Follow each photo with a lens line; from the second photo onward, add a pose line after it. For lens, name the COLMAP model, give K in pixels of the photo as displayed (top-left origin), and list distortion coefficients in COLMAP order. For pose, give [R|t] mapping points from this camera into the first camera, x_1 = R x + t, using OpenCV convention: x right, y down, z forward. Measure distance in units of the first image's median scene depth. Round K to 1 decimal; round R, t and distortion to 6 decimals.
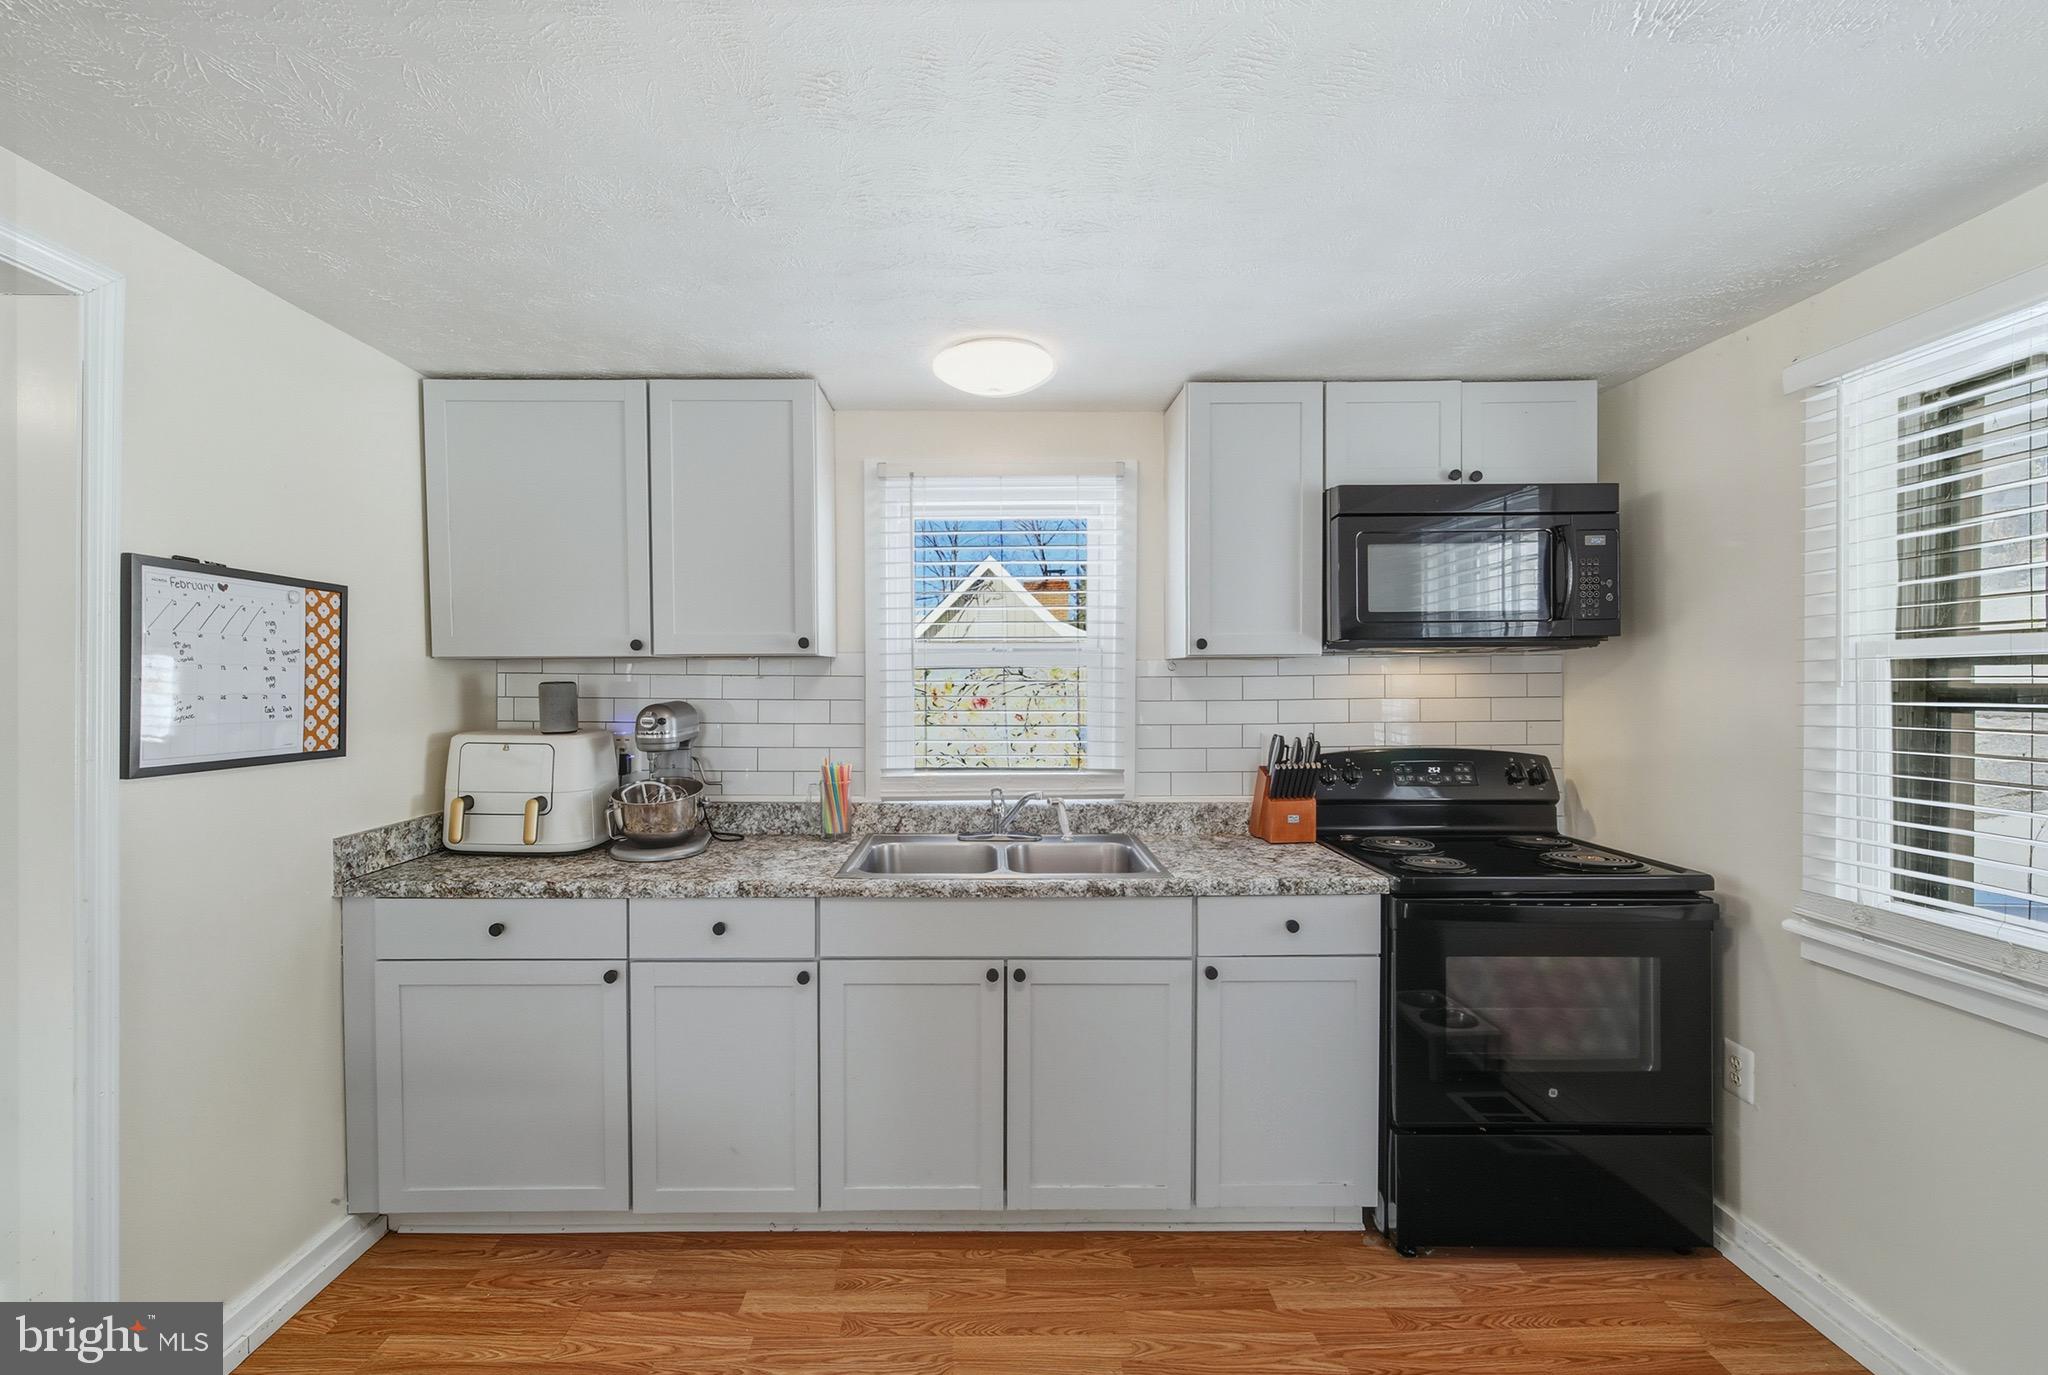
lens RADIAL K [[898.7, 0, 1014.1], [0, 898.7, 693.3], [0, 0, 1]] dist [-0.002691, -0.000078]
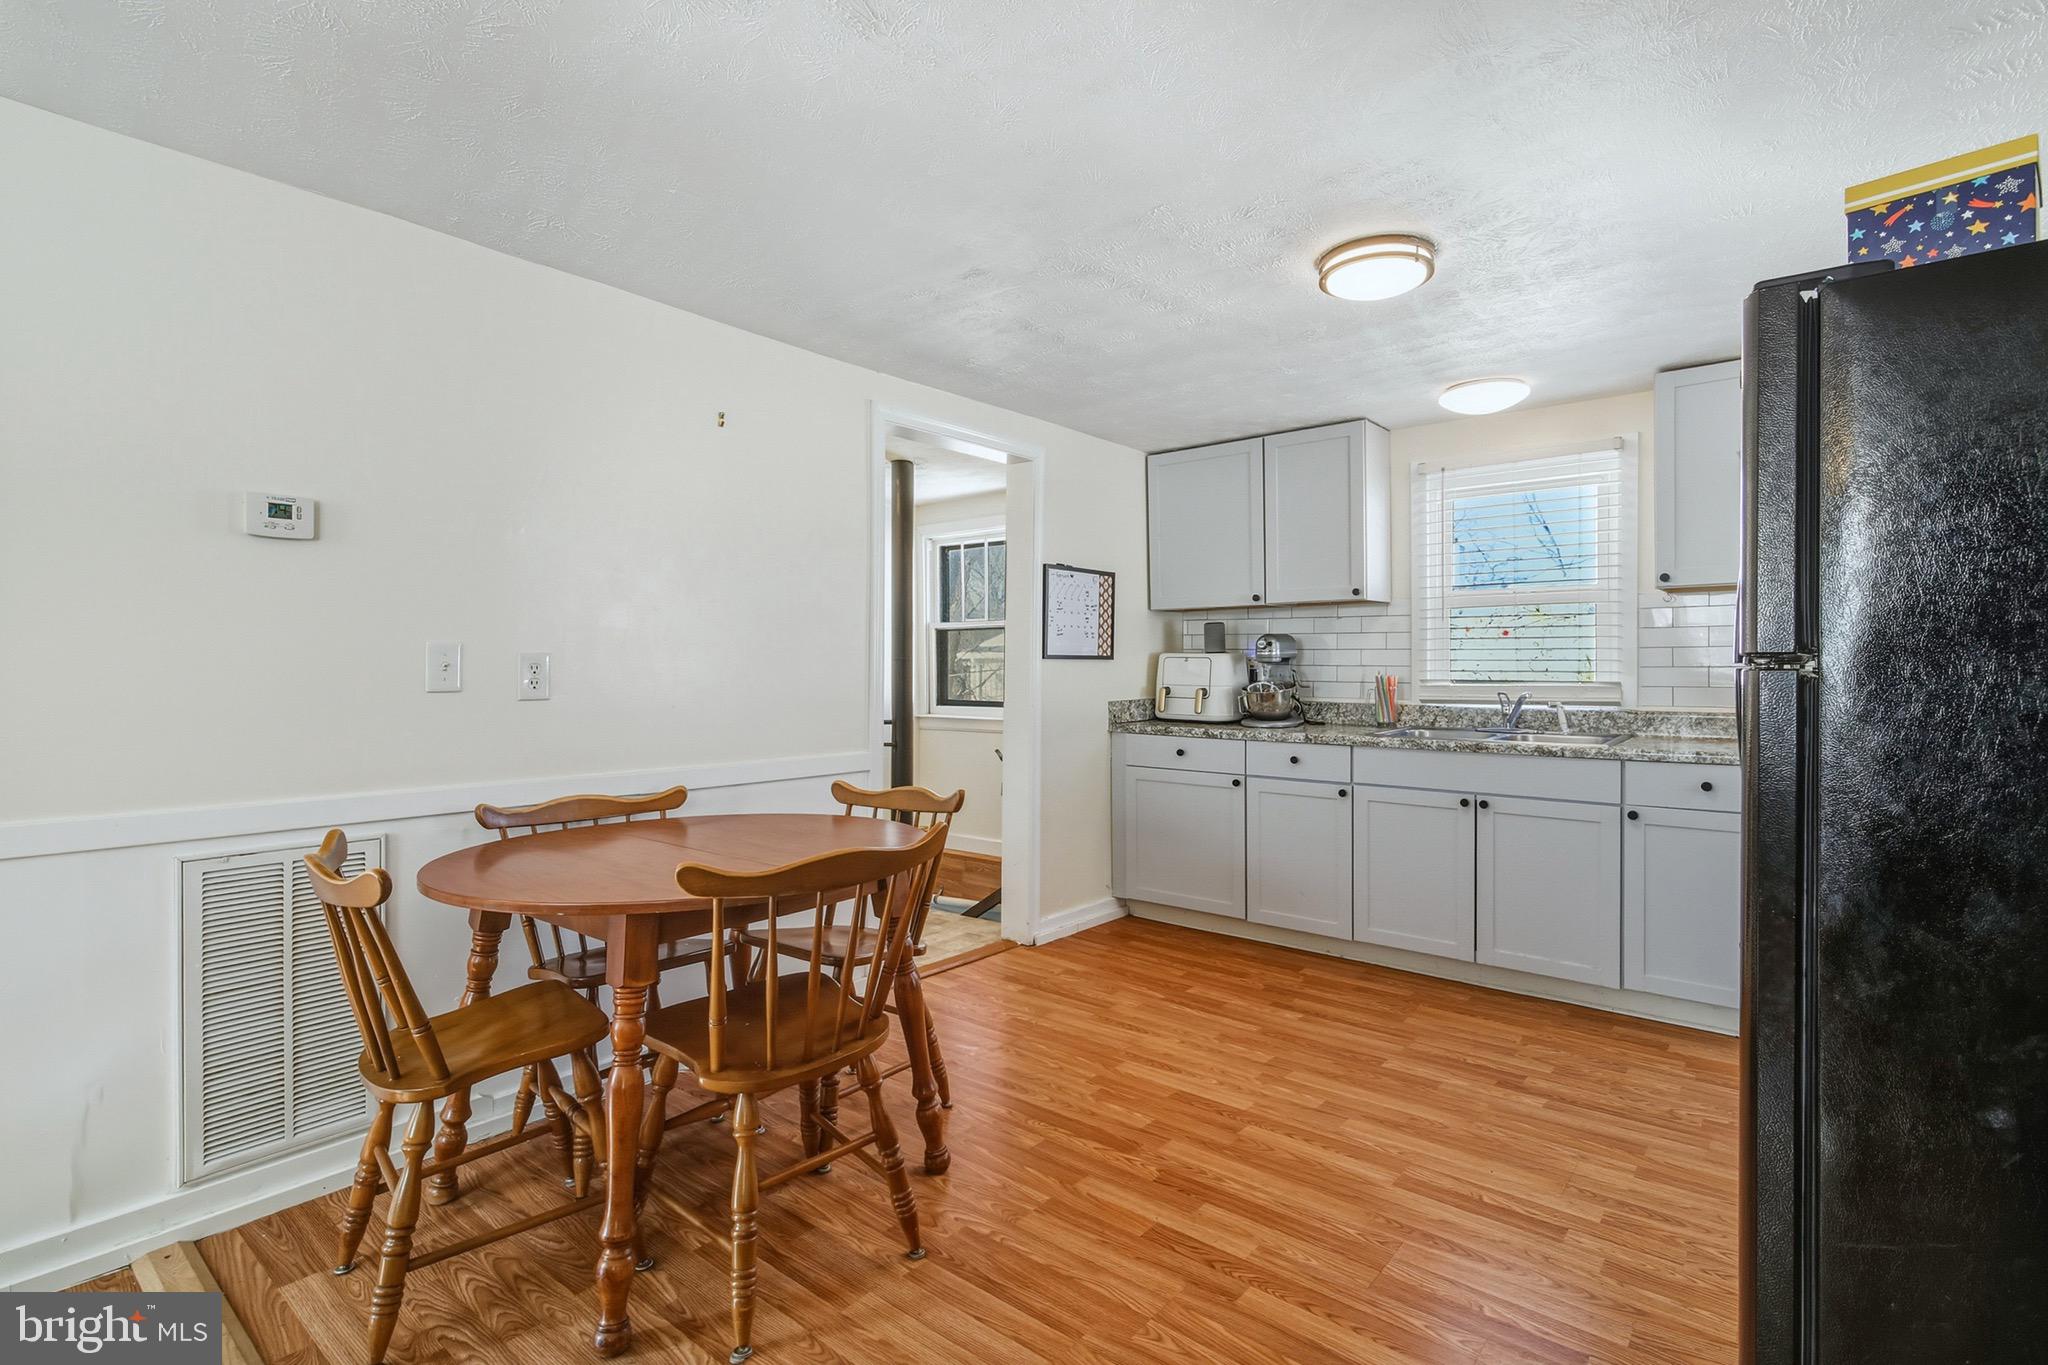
lens RADIAL K [[965.0, 0, 1024.0], [0, 965.0, 682.5], [0, 0, 1]] dist [0.000564, 0.000070]
pose [[0.769153, 0.011616, -0.638959, 0.392153], [-0.003728, 0.999899, 0.013690, 0.079777], [0.639053, -0.008147, 0.769119, -0.648315]]
